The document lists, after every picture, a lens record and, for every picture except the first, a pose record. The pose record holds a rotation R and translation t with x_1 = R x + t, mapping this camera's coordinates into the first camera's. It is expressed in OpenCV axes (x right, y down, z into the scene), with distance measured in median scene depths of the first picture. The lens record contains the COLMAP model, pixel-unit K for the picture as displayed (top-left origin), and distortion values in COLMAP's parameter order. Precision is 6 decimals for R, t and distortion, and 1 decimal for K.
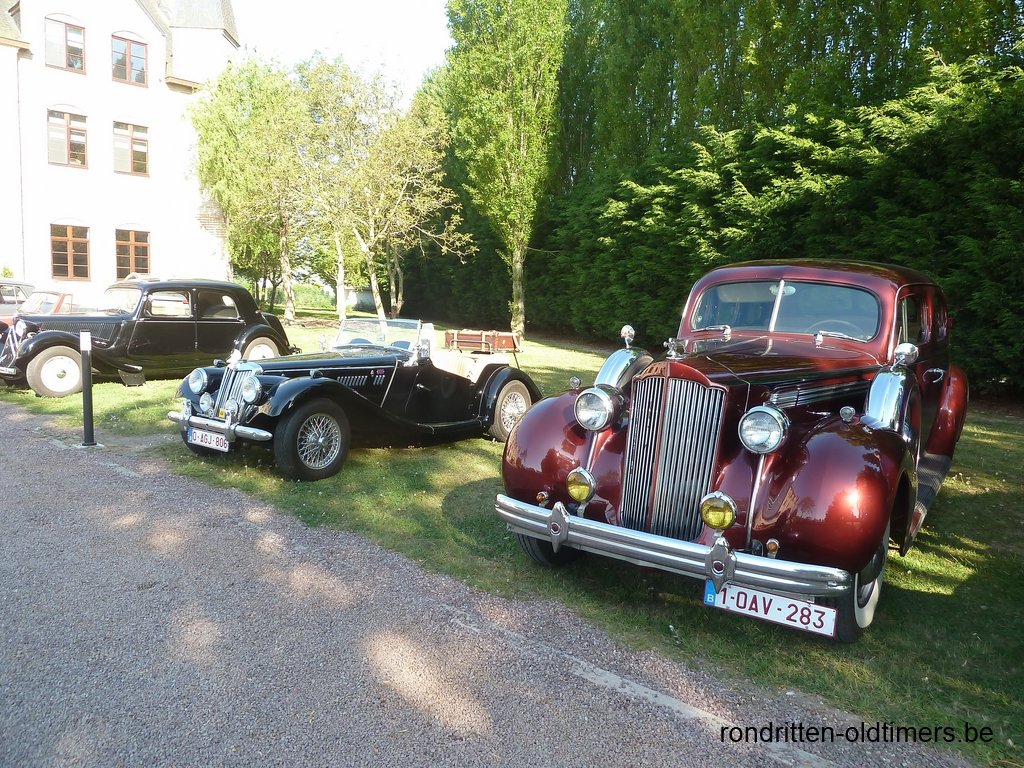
lens RADIAL K [[765.4, 0, 512.0], [0, 765.4, 384.0], [0, 0, 1]] dist [-0.049395, 0.029192]
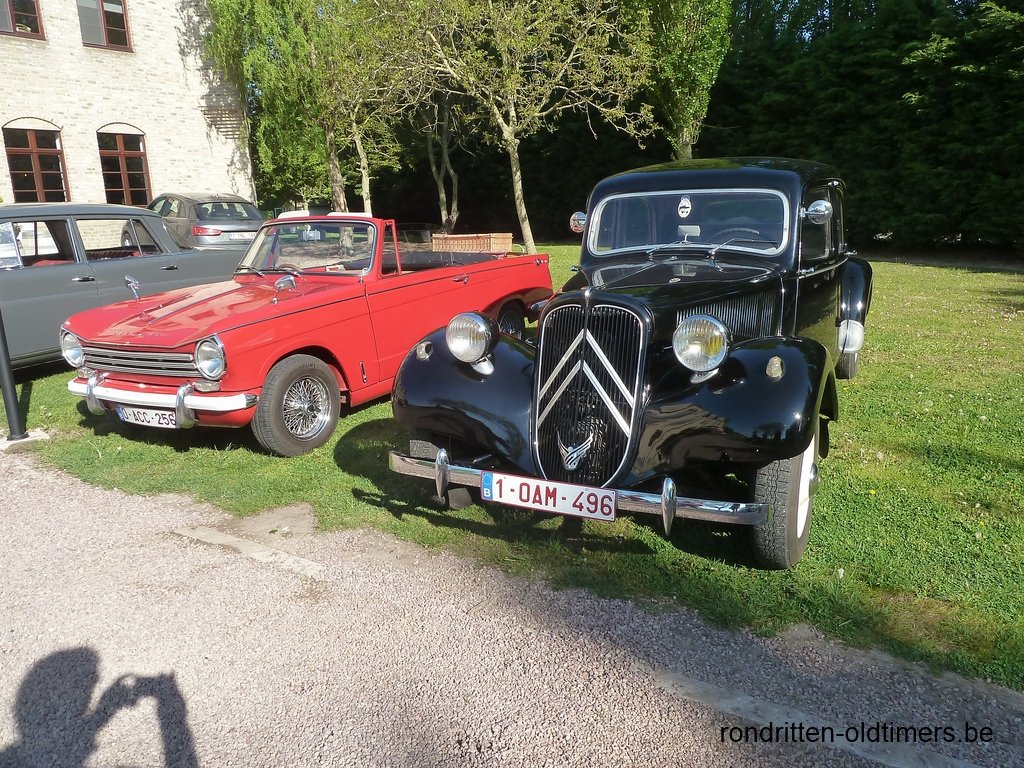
lens RADIAL K [[765.4, 0, 512.0], [0, 765.4, 384.0], [0, 0, 1]] dist [-0.049395, 0.029192]
pose [[0.986309, -0.101047, 0.130326, -0.323230], [0.084896, 0.988639, 0.124041, -0.040768], [-0.141379, -0.111279, 0.983681, 0.310215]]
